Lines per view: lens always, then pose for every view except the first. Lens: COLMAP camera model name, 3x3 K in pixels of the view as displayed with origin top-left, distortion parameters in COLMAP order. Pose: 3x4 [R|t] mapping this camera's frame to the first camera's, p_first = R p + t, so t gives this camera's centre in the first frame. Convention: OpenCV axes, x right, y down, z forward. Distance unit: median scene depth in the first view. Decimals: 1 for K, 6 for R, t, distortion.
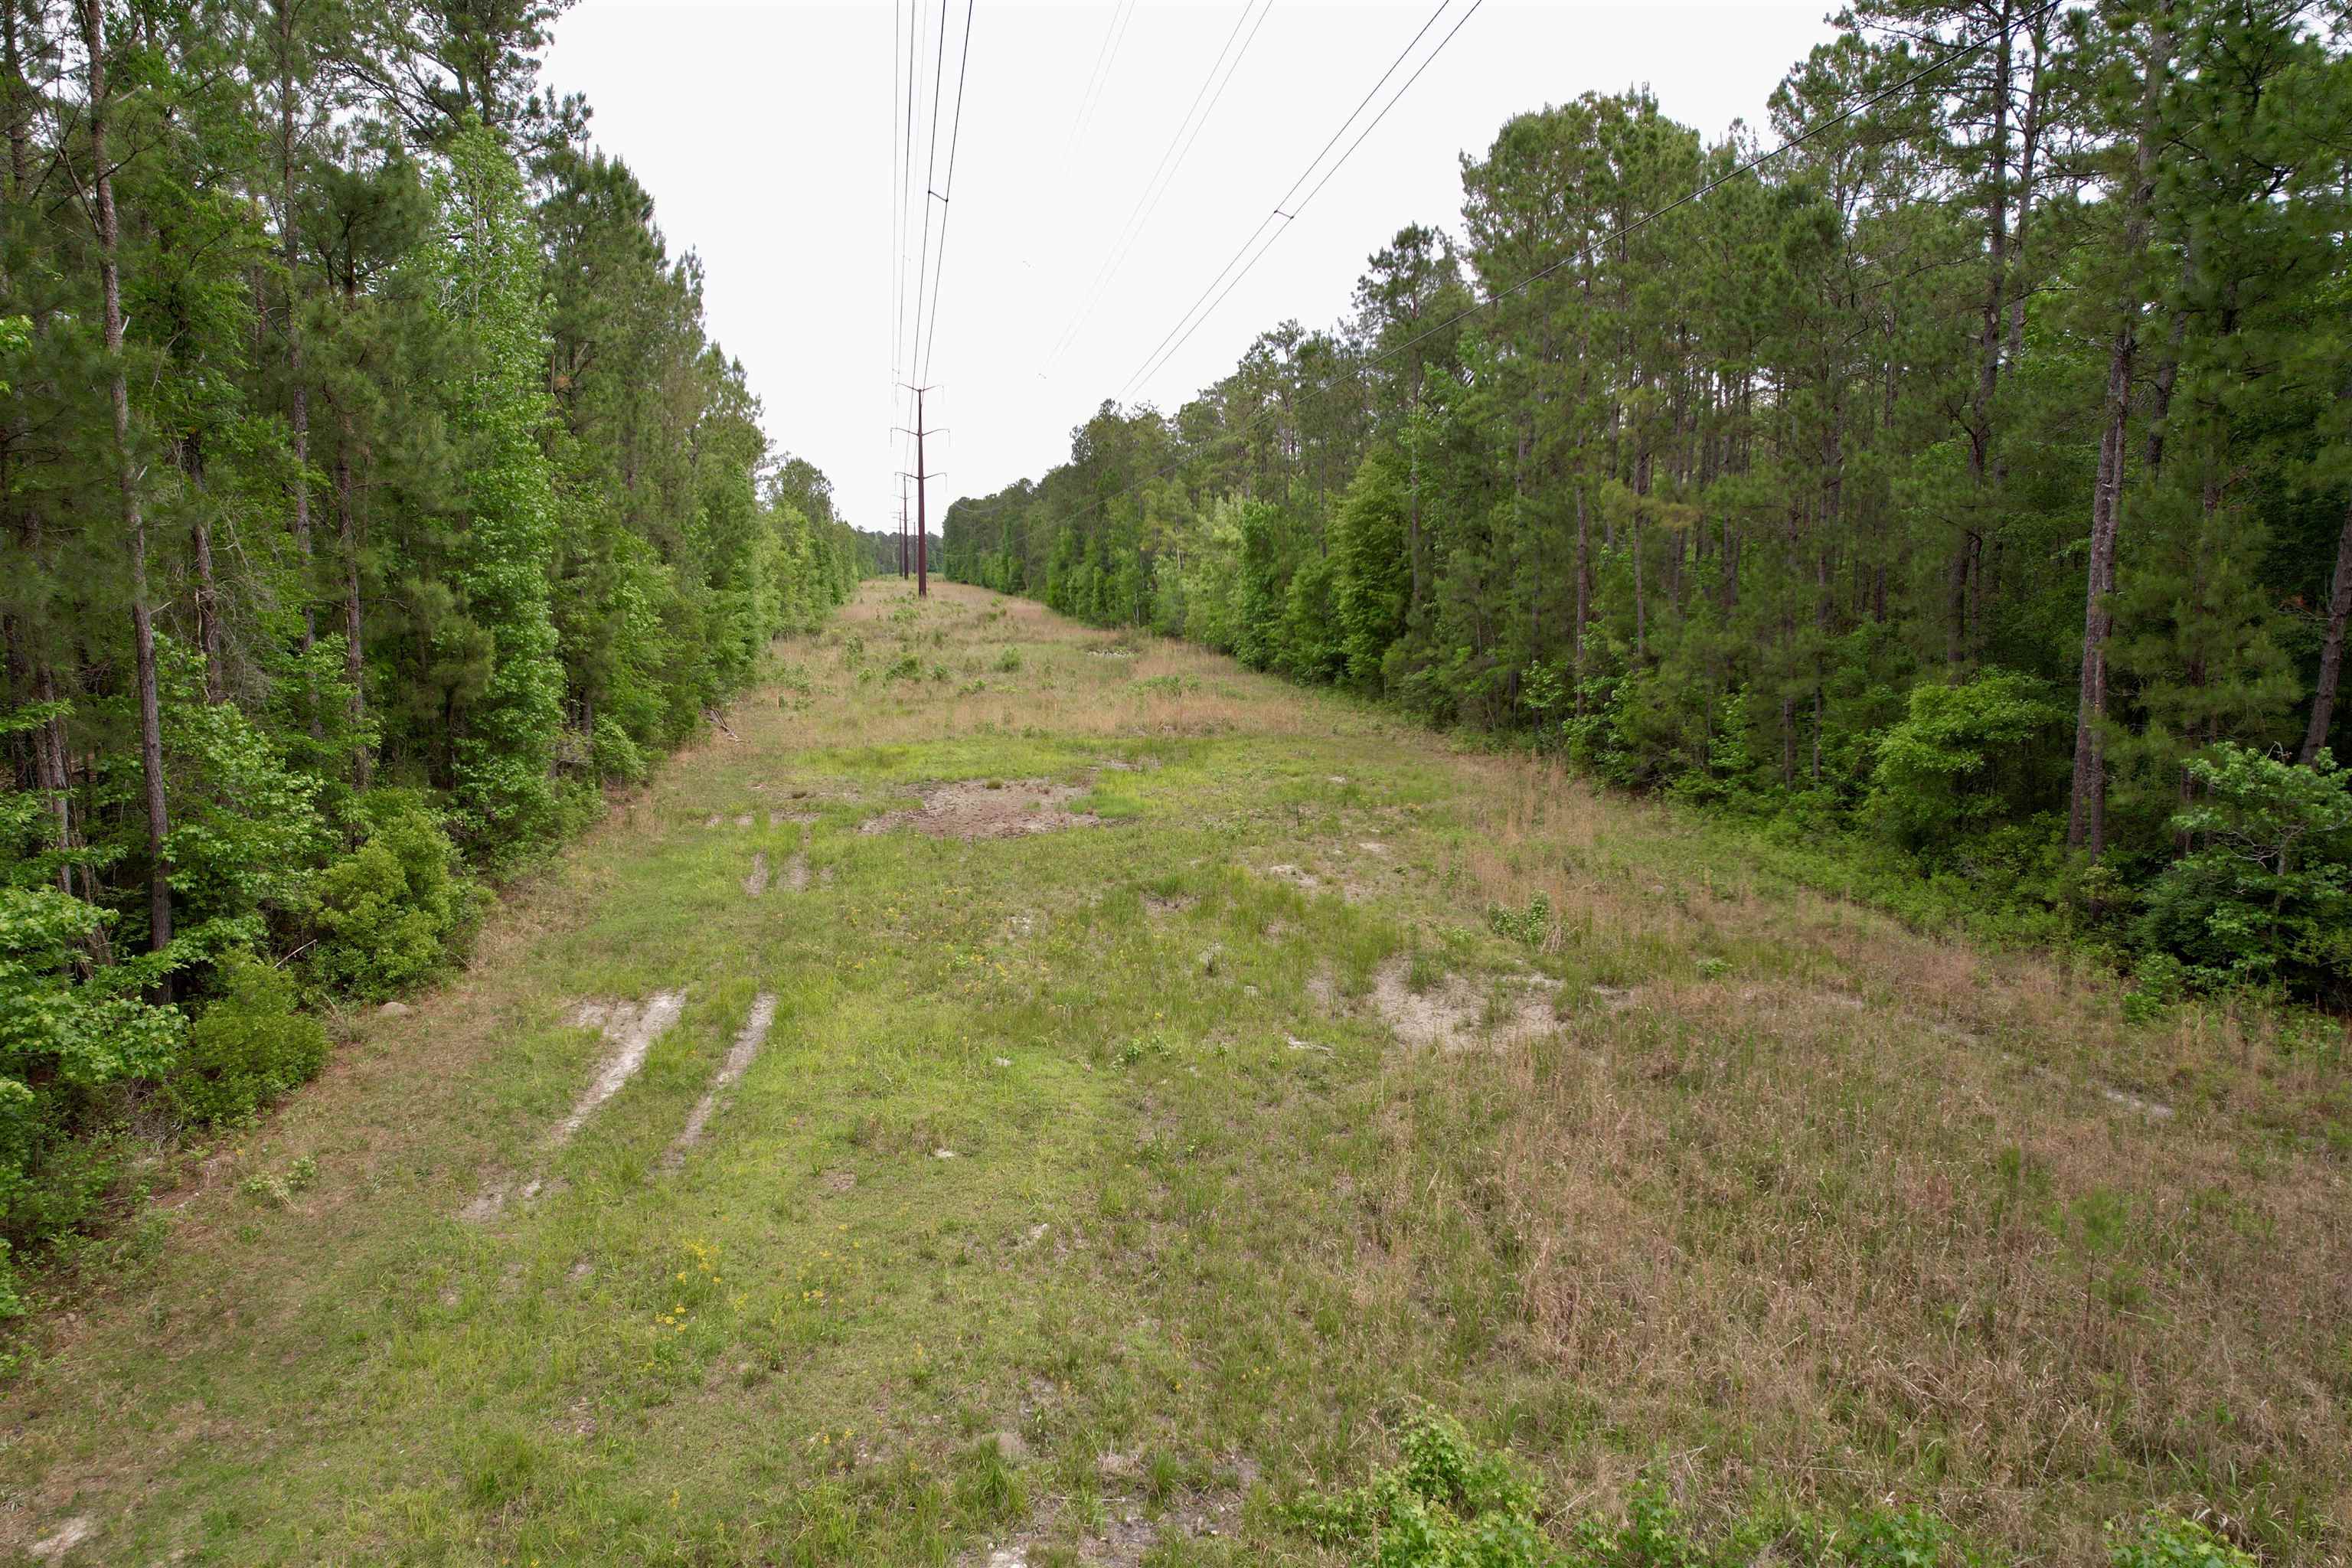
lens RADIAL K [[1491.3, 0, 1177.0], [0, 1491.3, 757.8], [0, 0, 1]] dist [-0.075325, 0.071501]
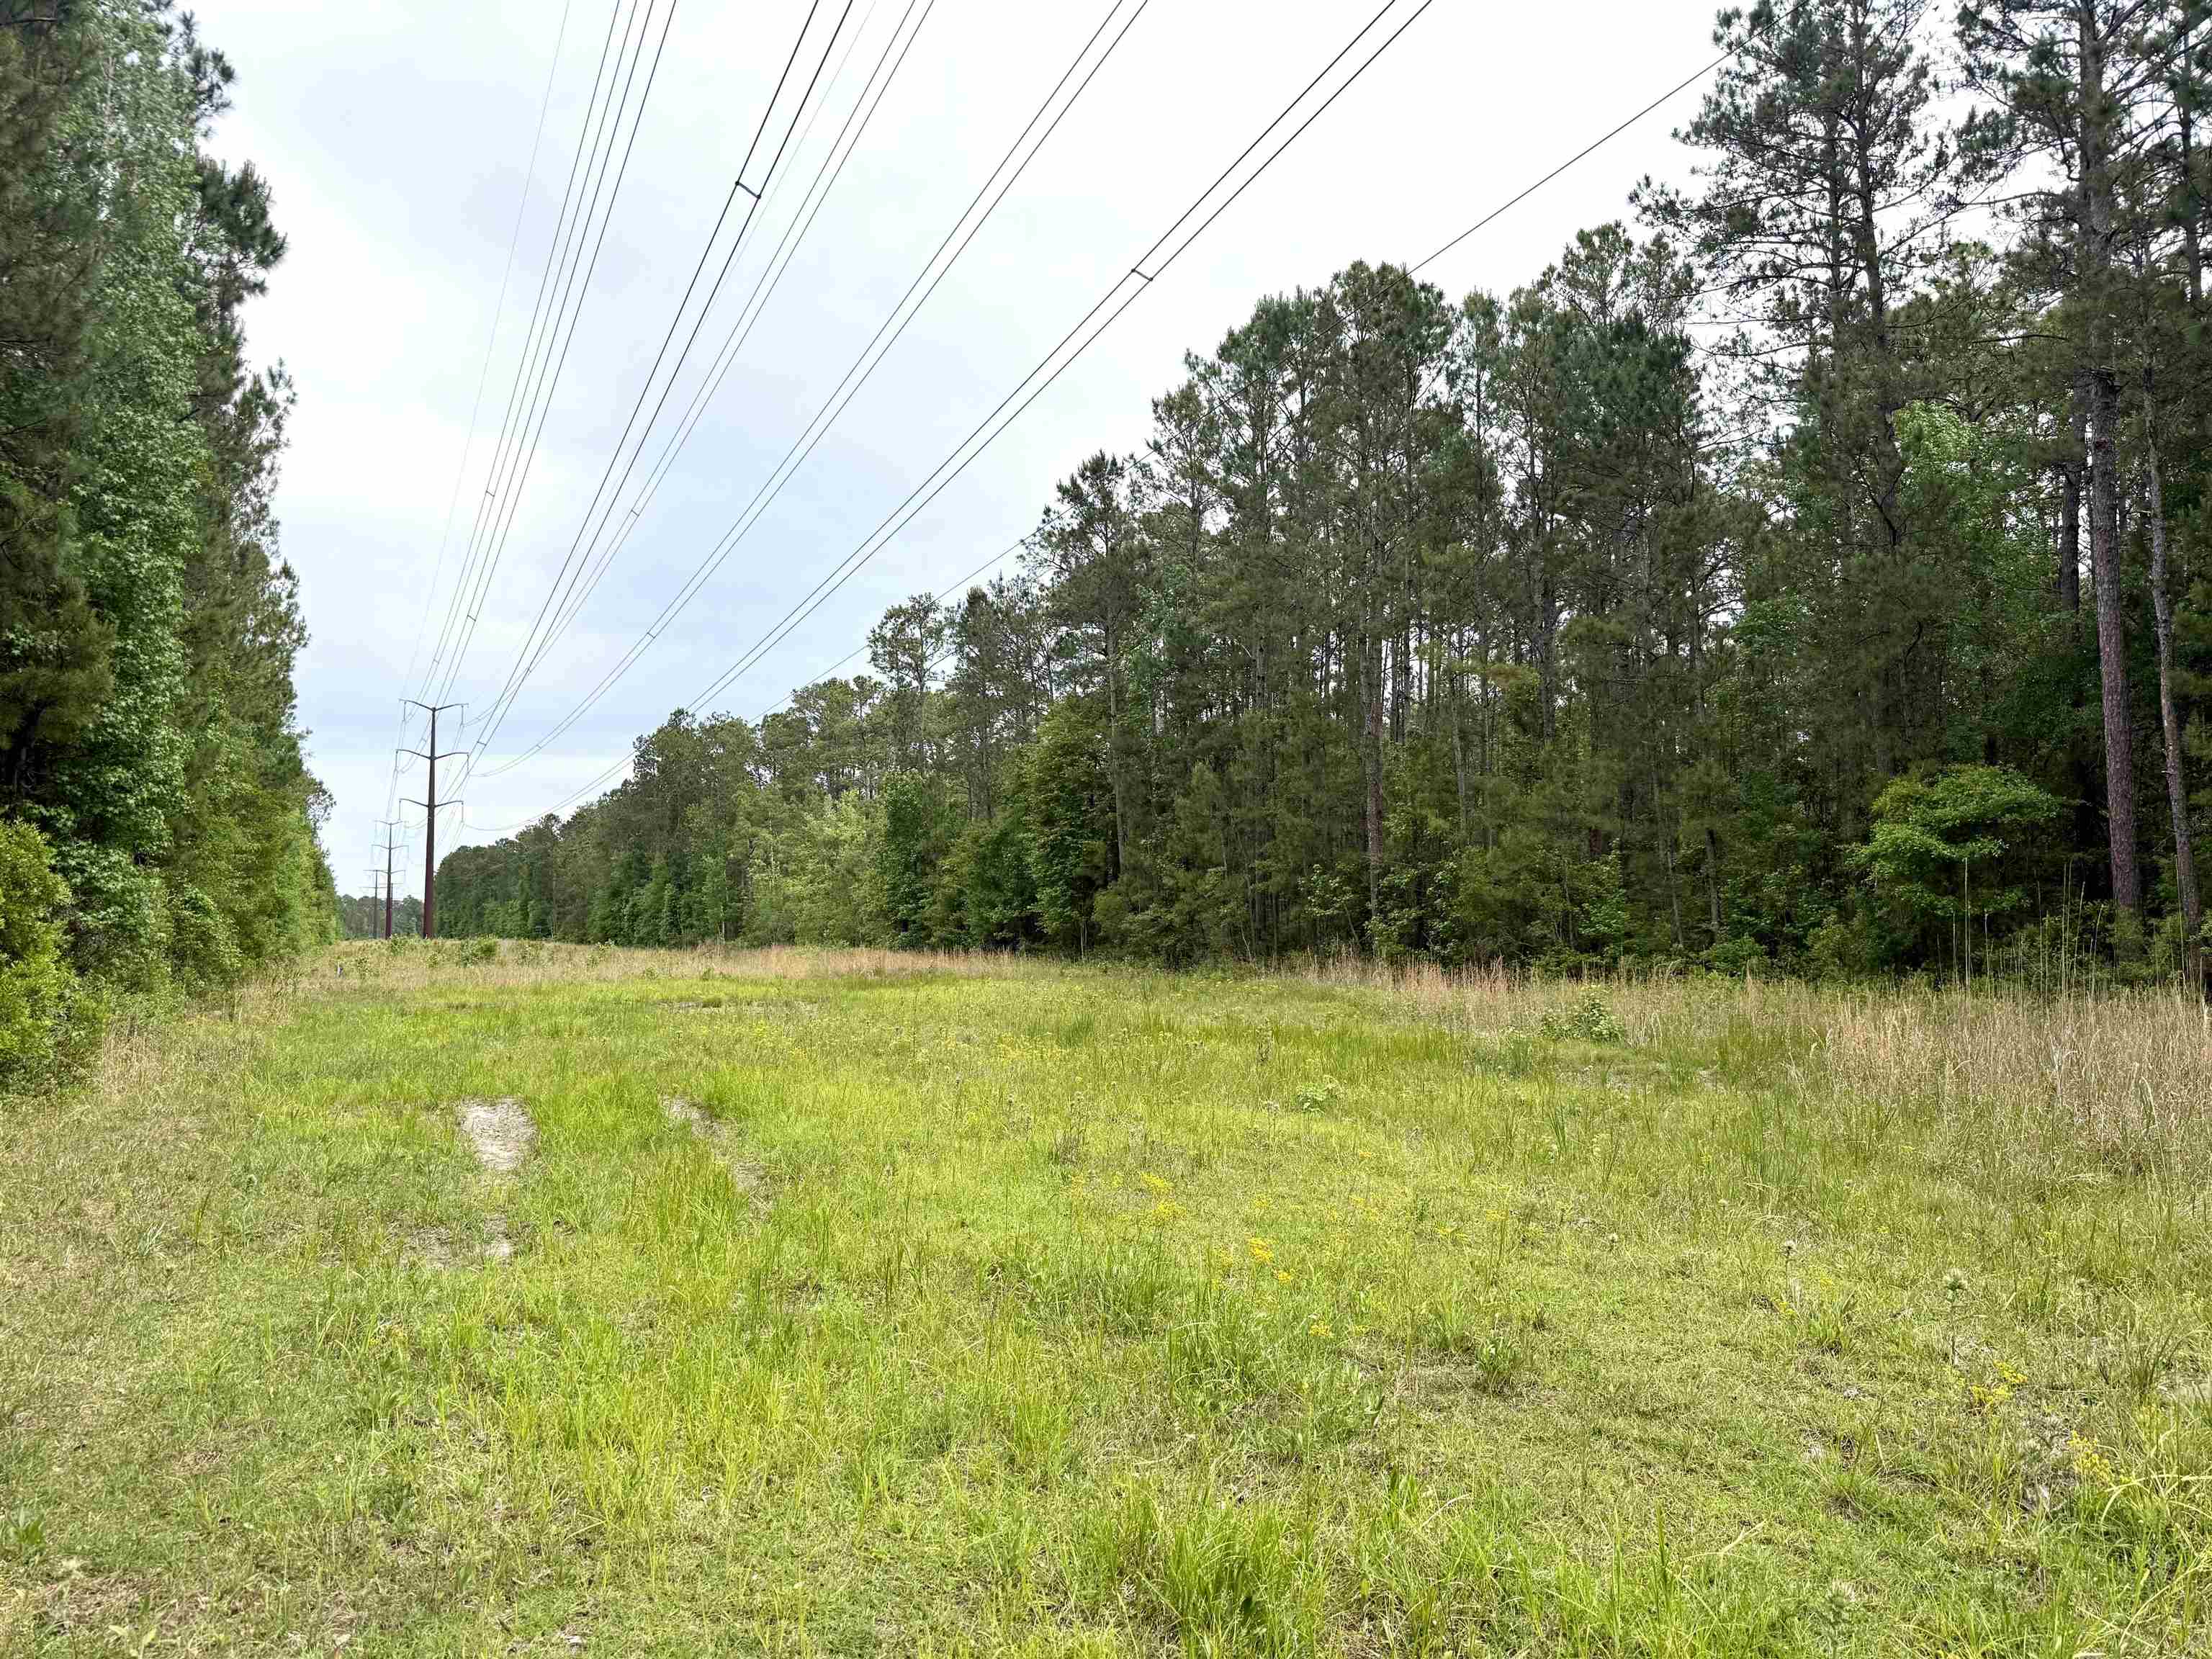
lens RADIAL K [[1530.5, 0, 1106.8], [0, 1530.5, 831.7], [0, 0, 1]] dist [0.112879, -0.140084]
pose [[0.965381, 0.007748, 0.260728, -0.084302], [0.043339, 0.980902, -0.189615, 0.057740], [-0.257217, 0.194350, 0.946608, 0.095566]]
